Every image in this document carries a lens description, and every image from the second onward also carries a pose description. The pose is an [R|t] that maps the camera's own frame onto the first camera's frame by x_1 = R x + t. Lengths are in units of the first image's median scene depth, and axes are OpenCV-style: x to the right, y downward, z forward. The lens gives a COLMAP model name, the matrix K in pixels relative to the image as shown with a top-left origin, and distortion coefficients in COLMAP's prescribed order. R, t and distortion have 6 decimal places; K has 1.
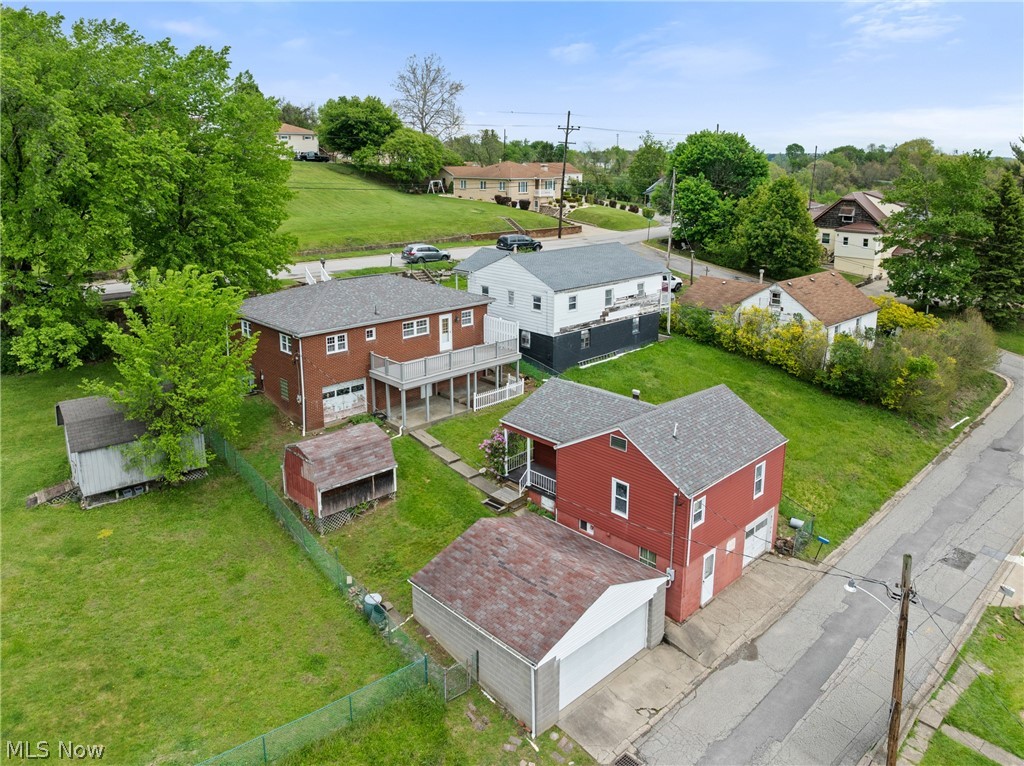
lens RADIAL K [[733.3, 0, 510.7], [0, 733.3, 309.9], [0, 0, 1]] dist [-0.031349, -0.001597]
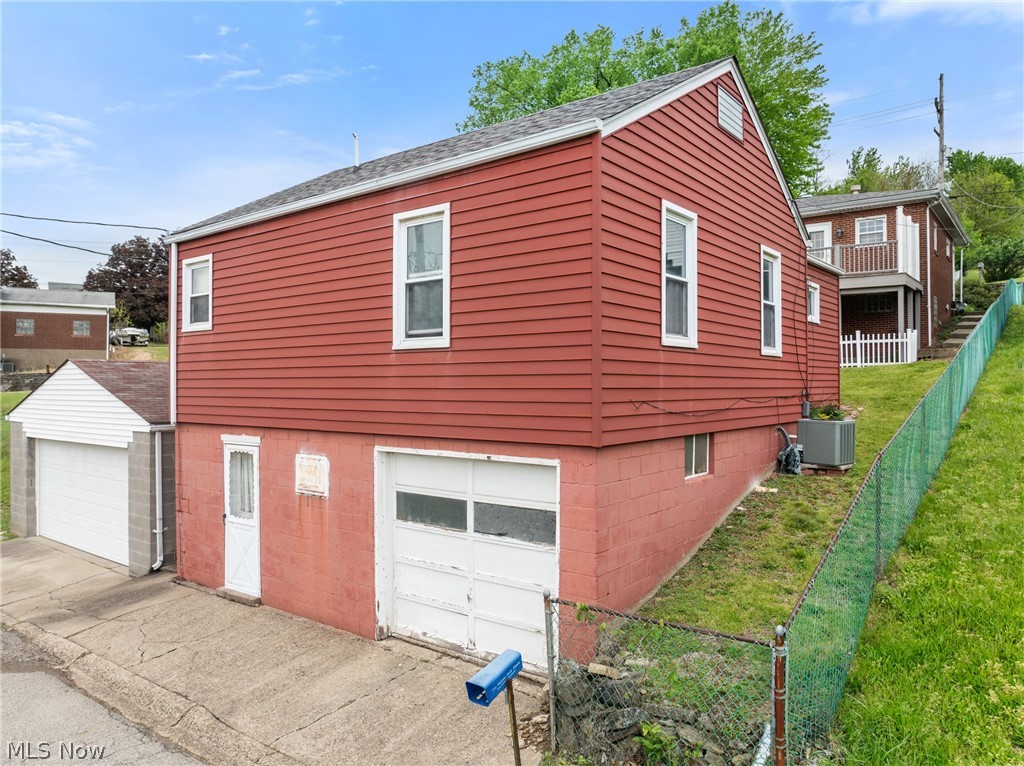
lens RADIAL K [[716.6, 0, 512.0], [0, 716.6, 383.0], [0, 0, 1]] dist [-0.039847, 0.002997]
pose [[0.146813, -0.006167, -0.989145, 0.514758], [-0.202609, 0.978591, -0.036173, 0.236655], [0.968192, 0.205720, 0.142420, 0.870724]]
